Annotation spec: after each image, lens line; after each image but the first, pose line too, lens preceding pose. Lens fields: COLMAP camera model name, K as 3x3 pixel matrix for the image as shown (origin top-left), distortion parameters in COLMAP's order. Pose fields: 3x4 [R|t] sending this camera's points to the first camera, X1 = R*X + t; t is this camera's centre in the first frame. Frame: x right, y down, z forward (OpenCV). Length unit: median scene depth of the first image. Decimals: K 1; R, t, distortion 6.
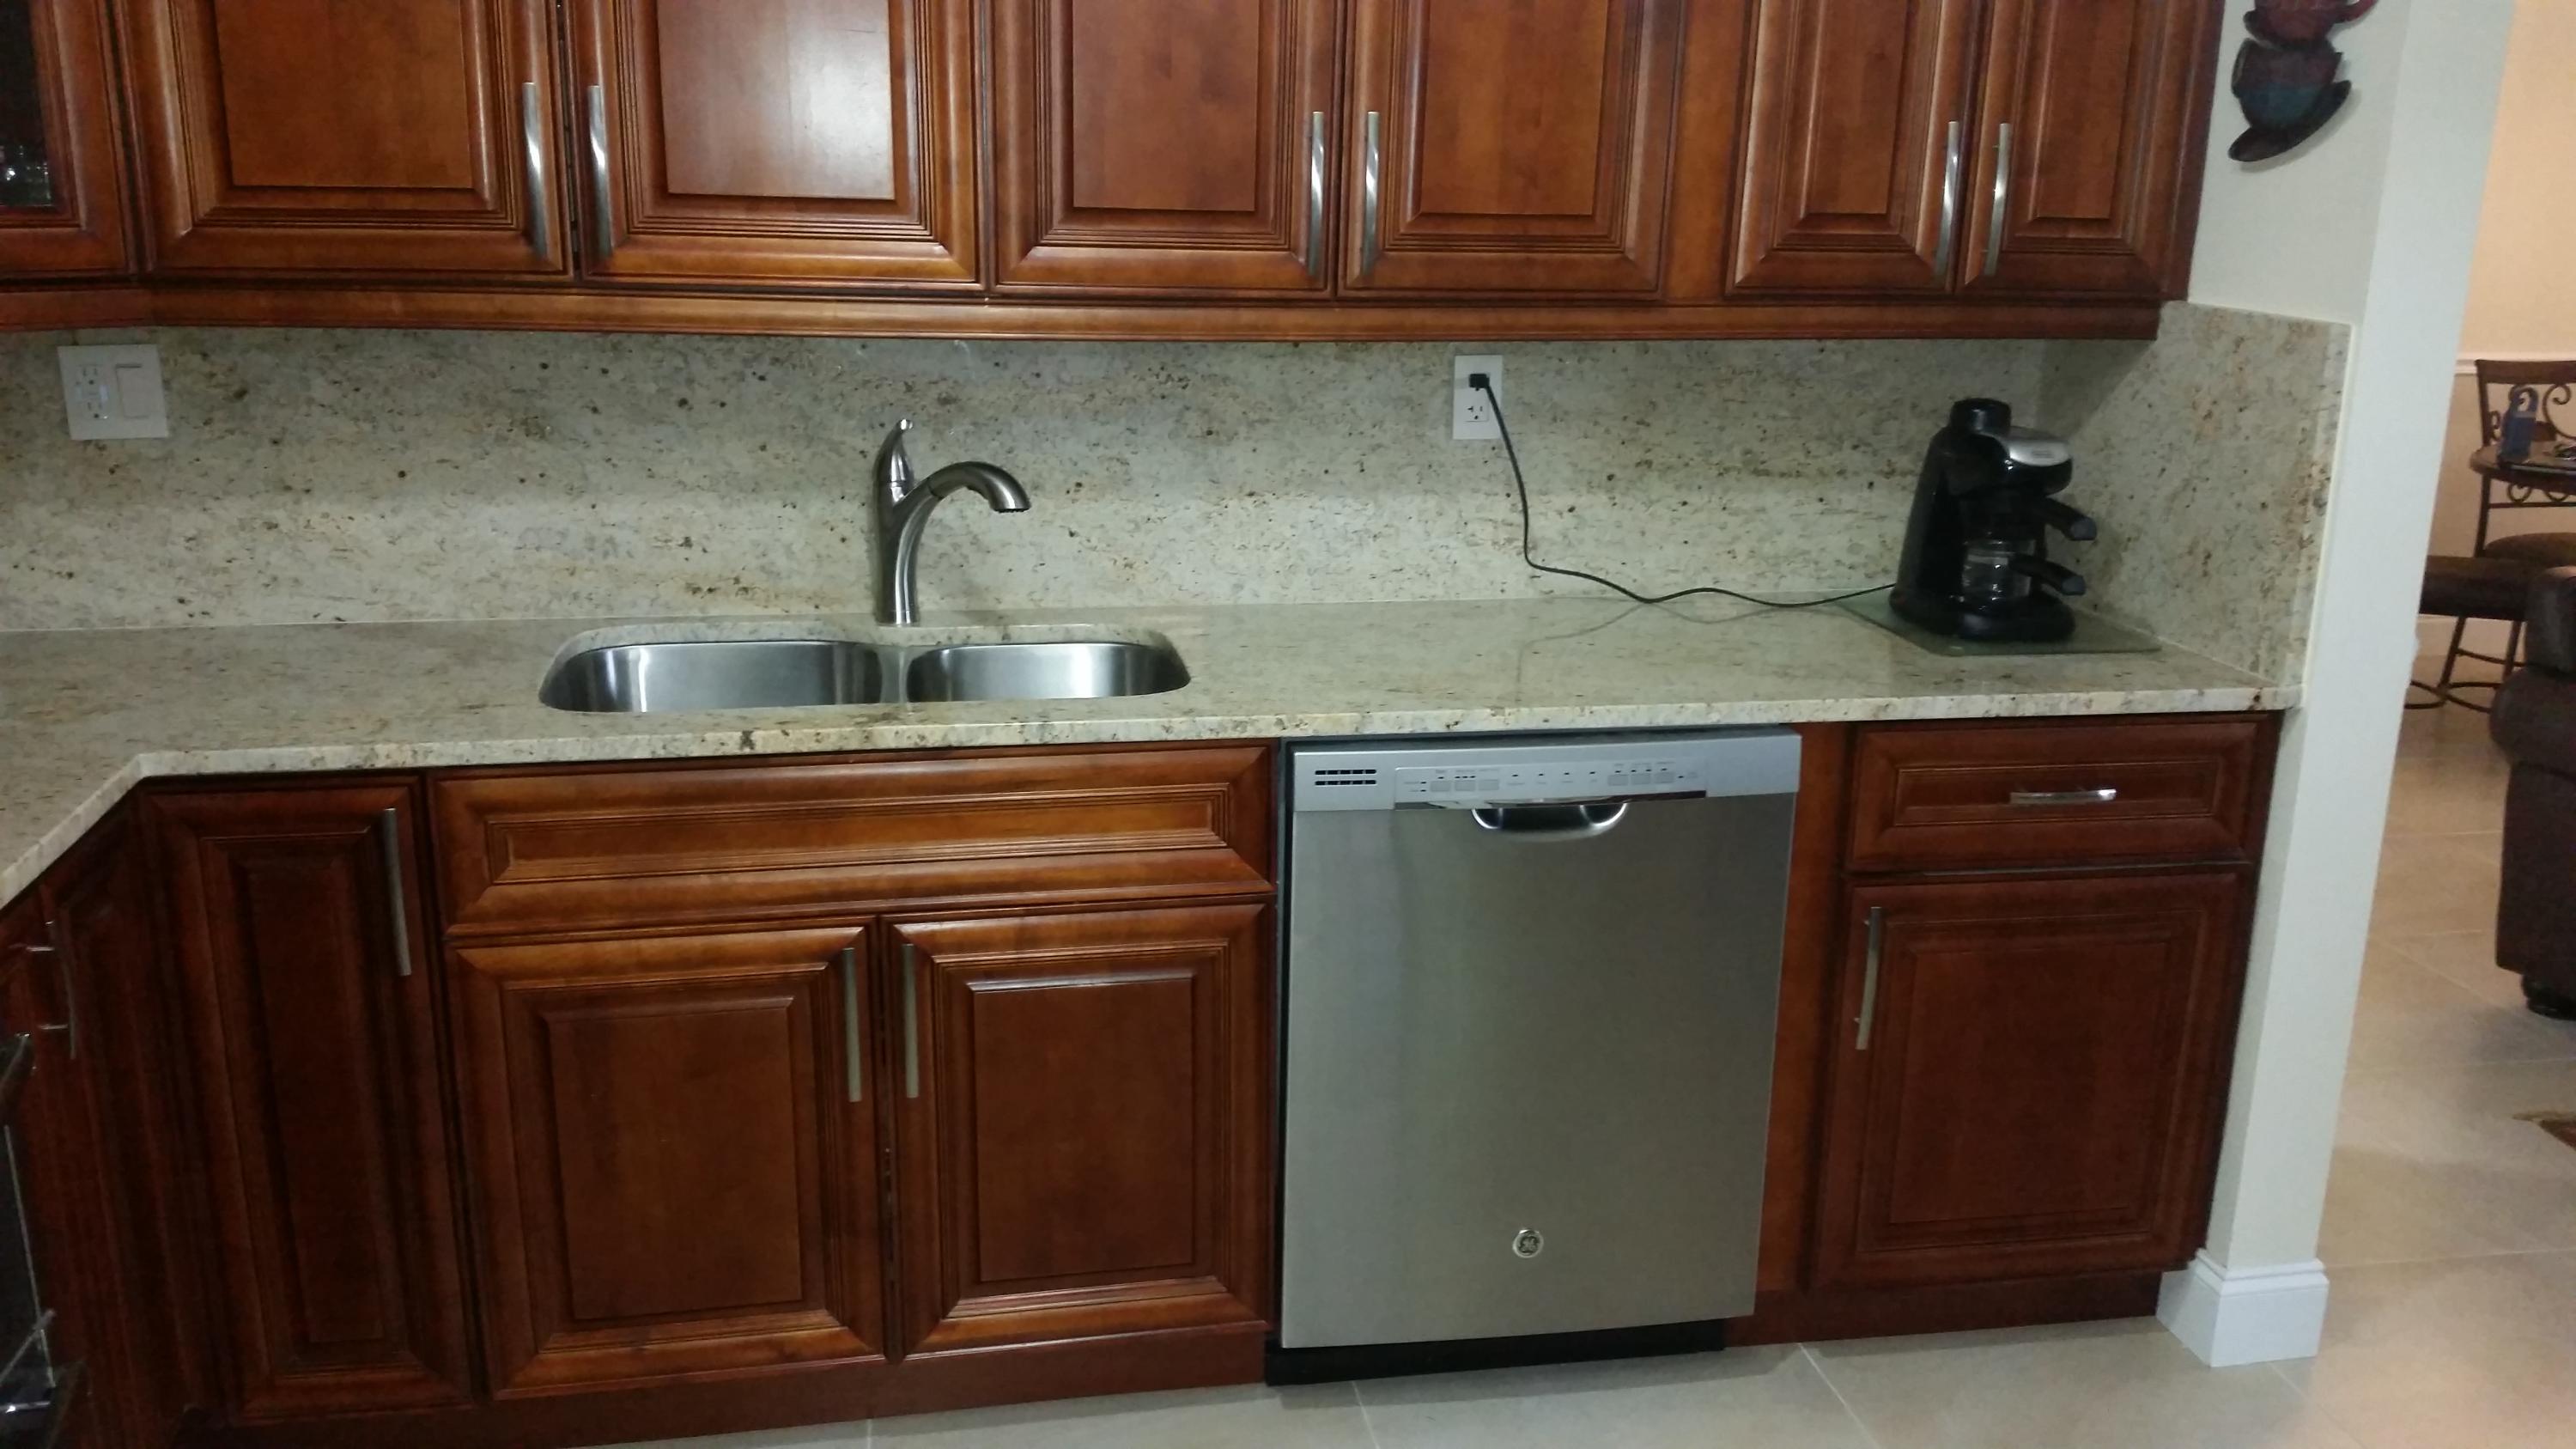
lens RADIAL K [[2097.2, 0, 1288.0], [0, 2097.2, 724.5], [0, 0, 1]] dist [0.045577, -0.126819]
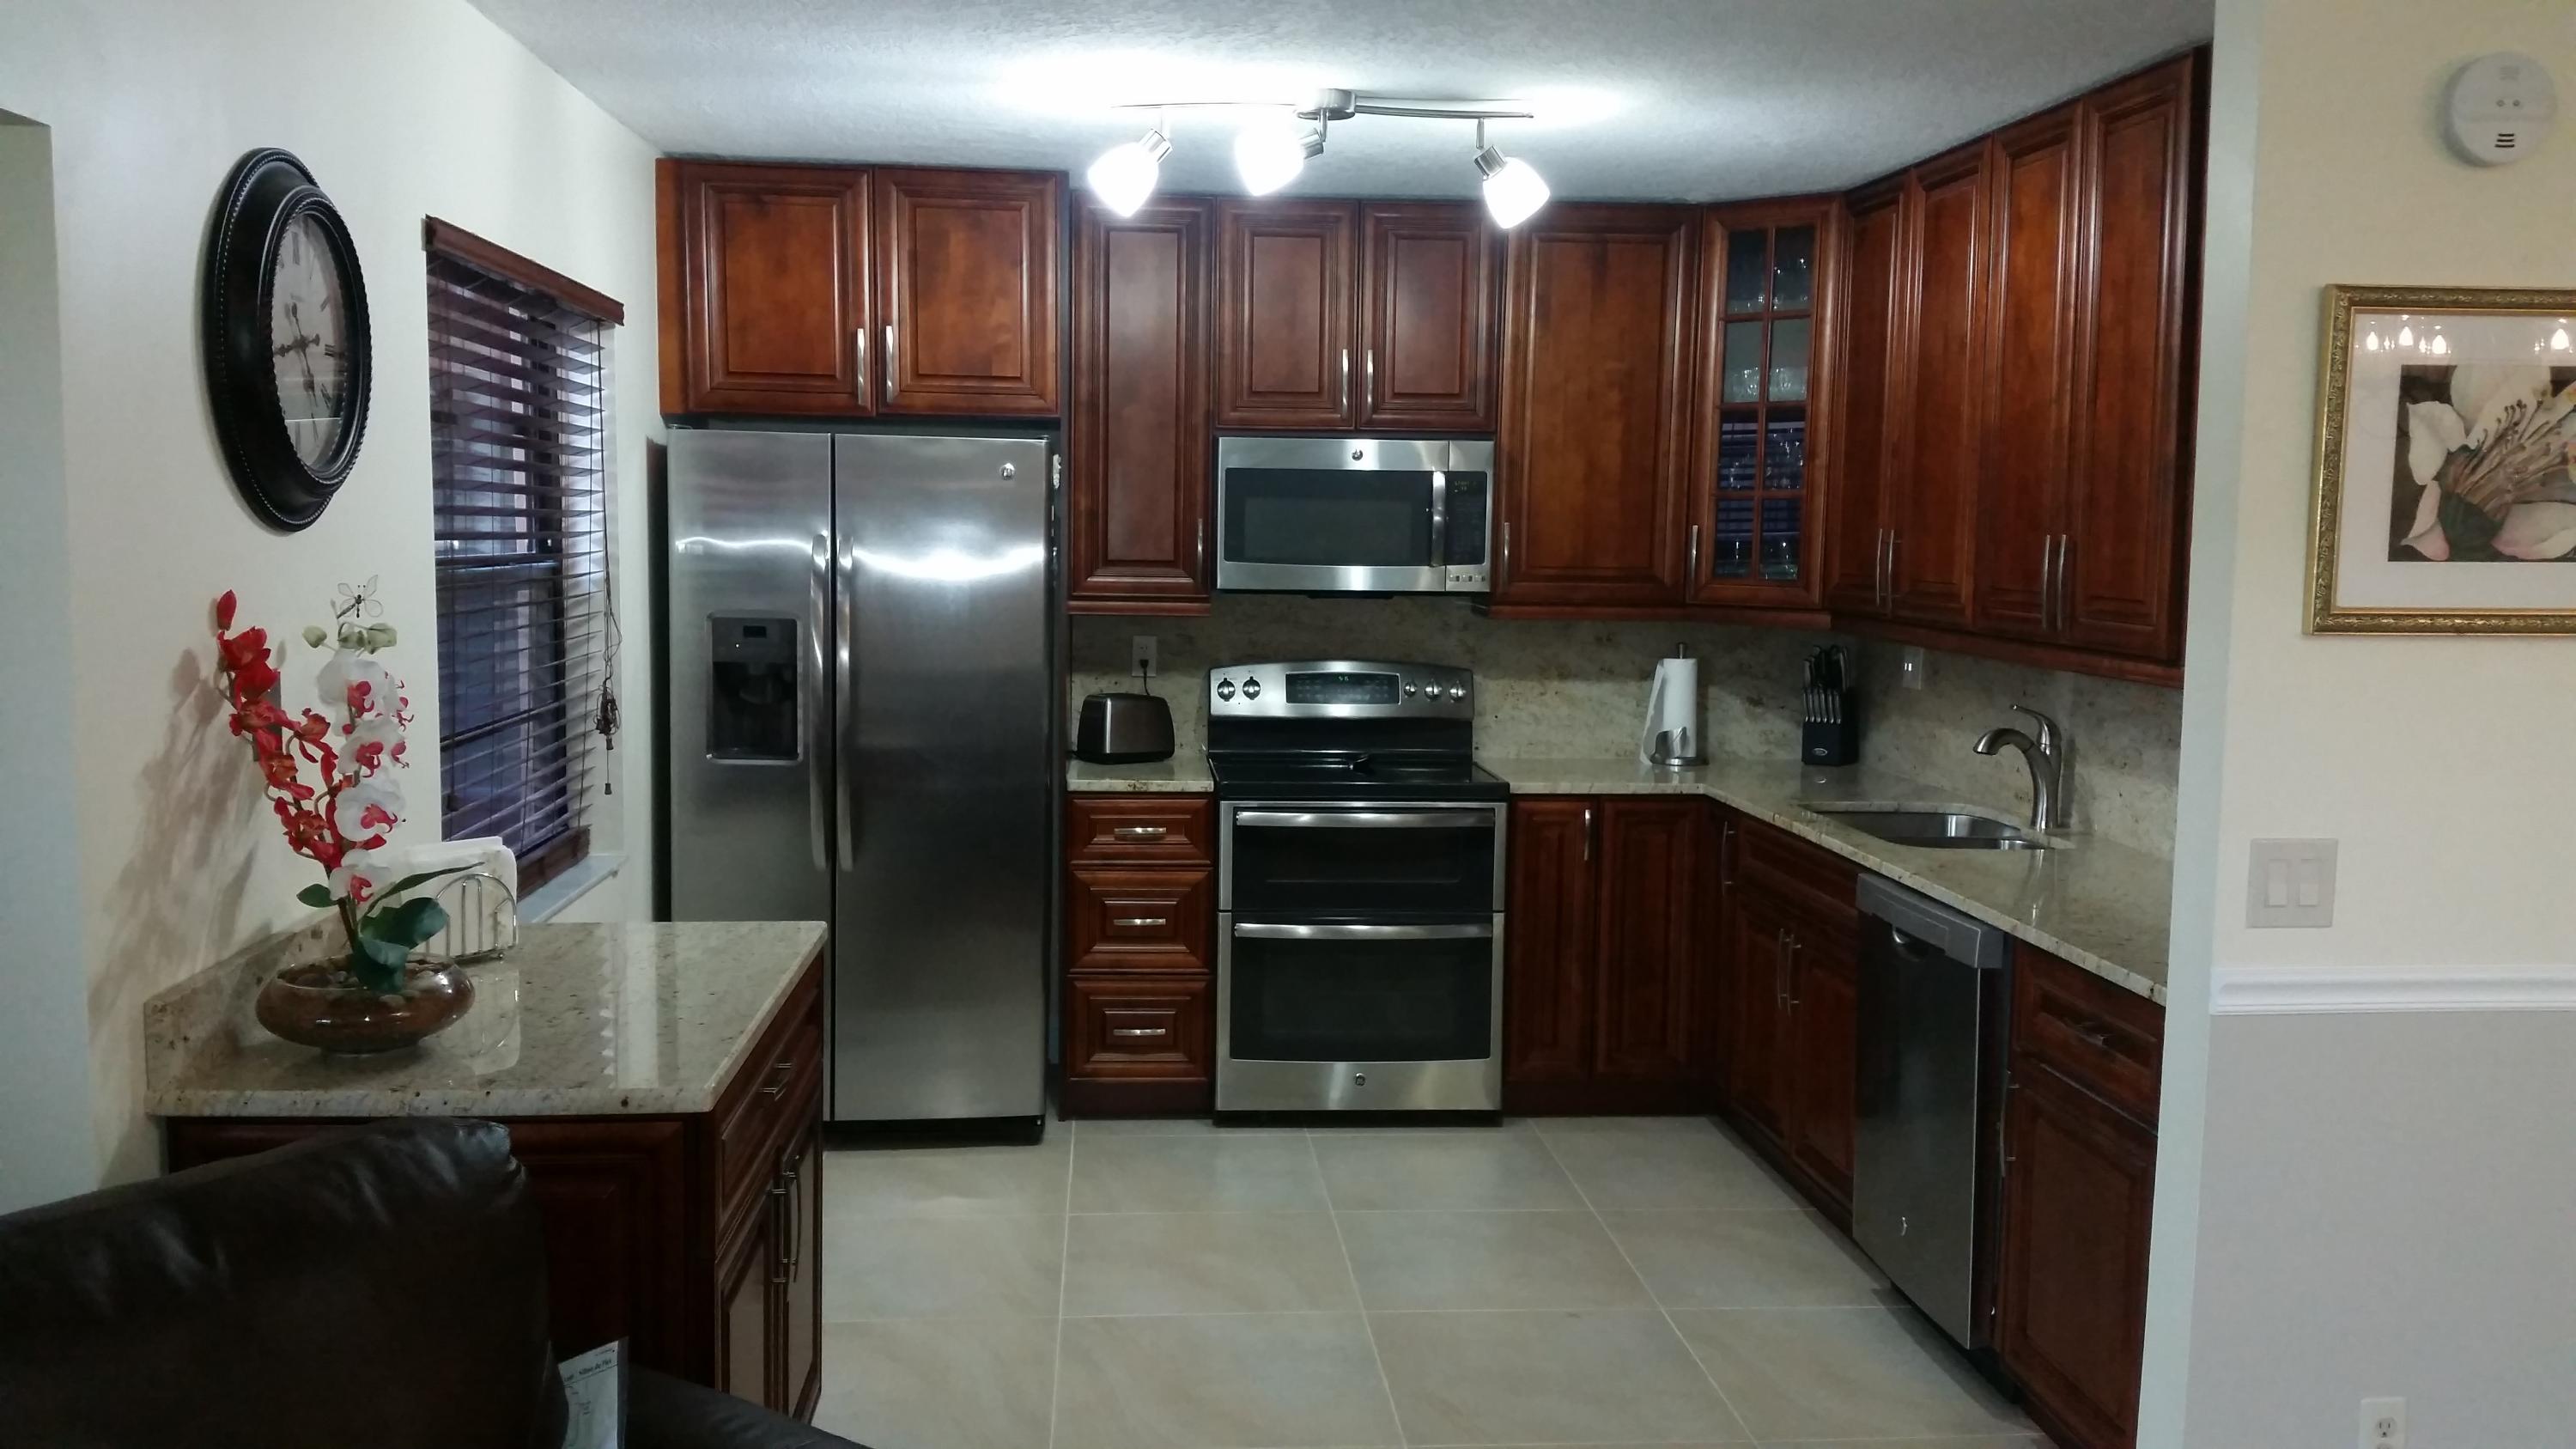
lens RADIAL K [[2111.7, 0, 1278.3], [0, 2111.7, 671.9], [0, 0, 1]] dist [0.237349, -0.645251]
pose [[-0.095469, 0.050259, -0.994163, 1.673554], [-0.279893, 0.957077, 0.075262, -0.133772], [0.955273, 0.285444, -0.077304, 0.536254]]
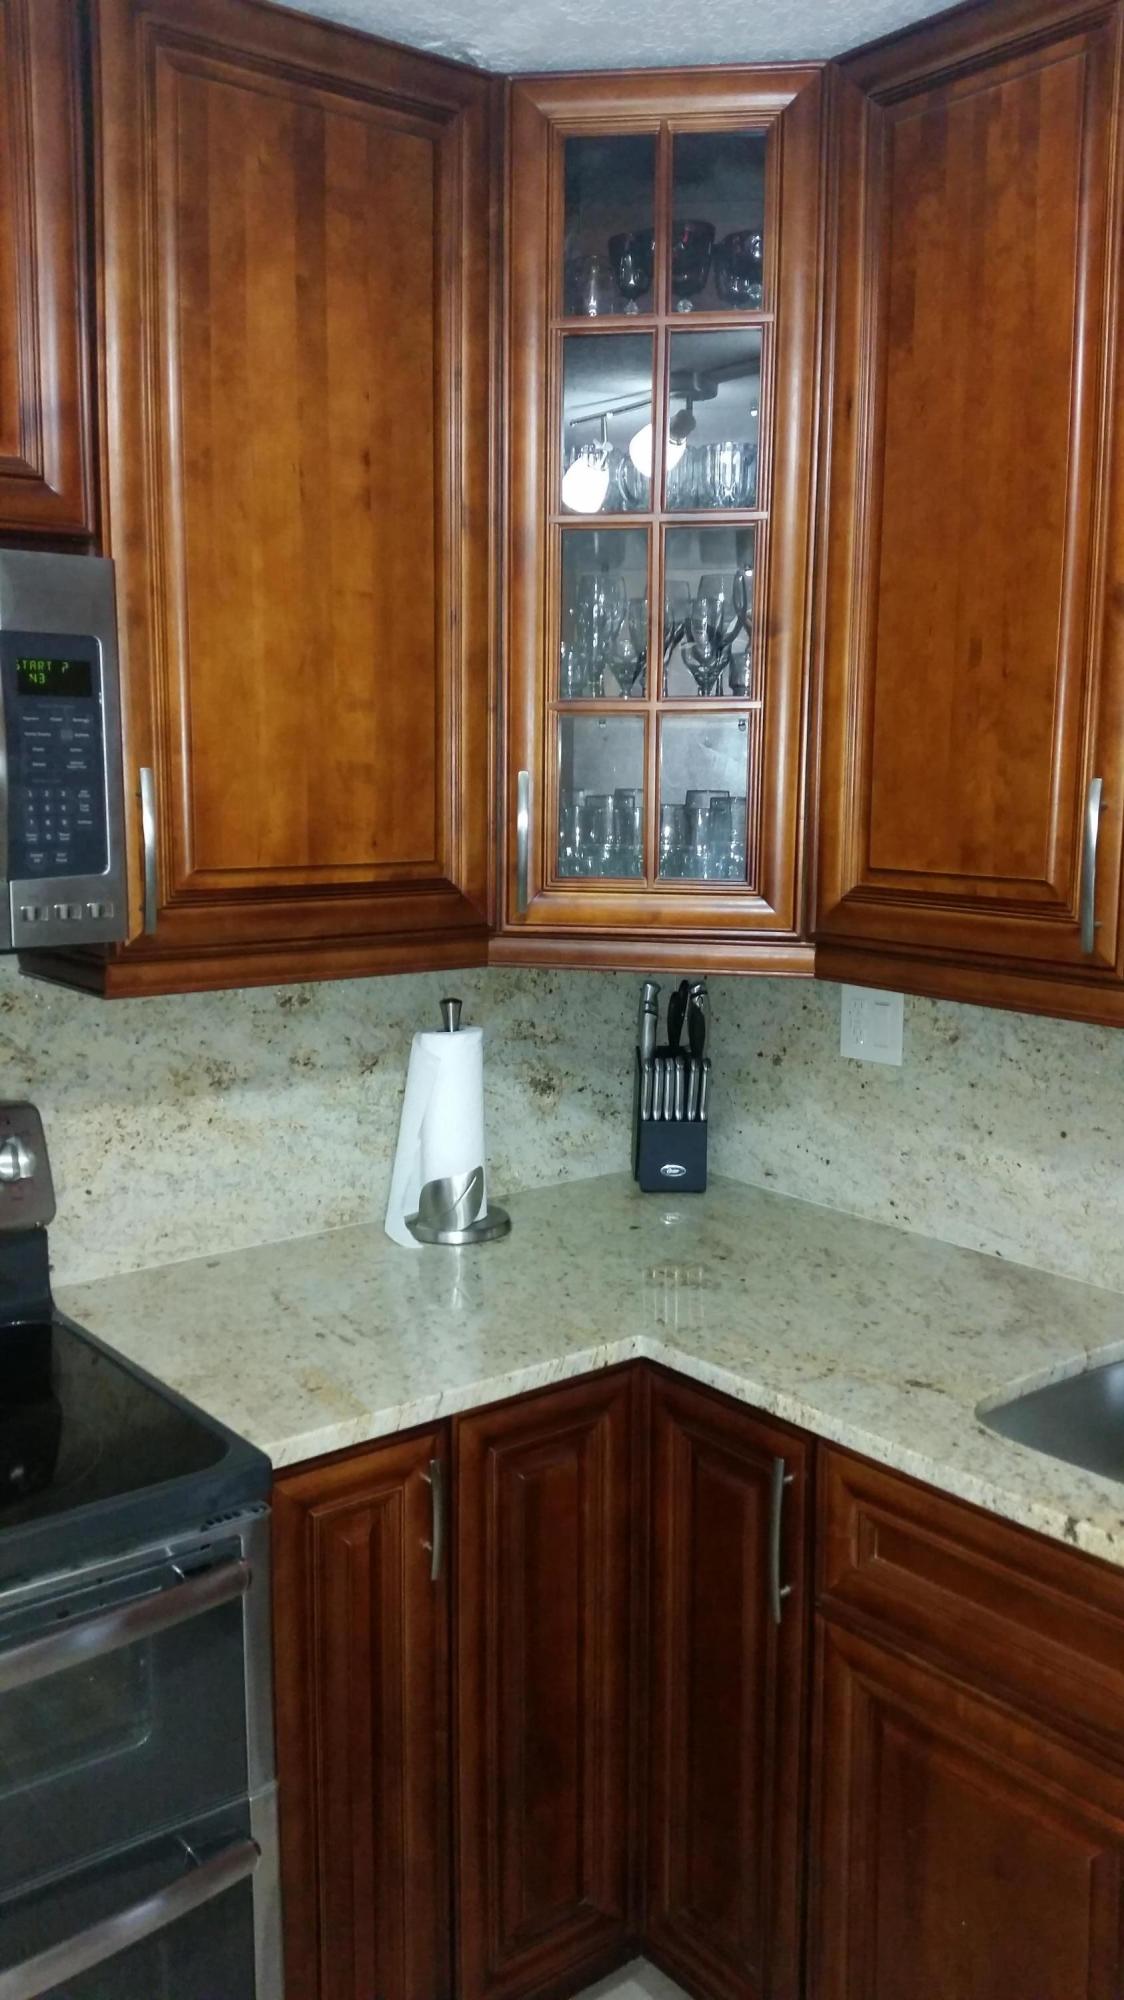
lens RADIAL K [[1639.2, 0, 558.7], [0, 1639.2, 974.6], [0, 0, 1]] dist [0.237349, -0.645251]
pose [[0.469944, 0.103196, -0.876643, 0.182556], [-0.233765, 0.972233, -0.010866, -0.130330], [0.851180, 0.210034, 0.481019, 0.376510]]
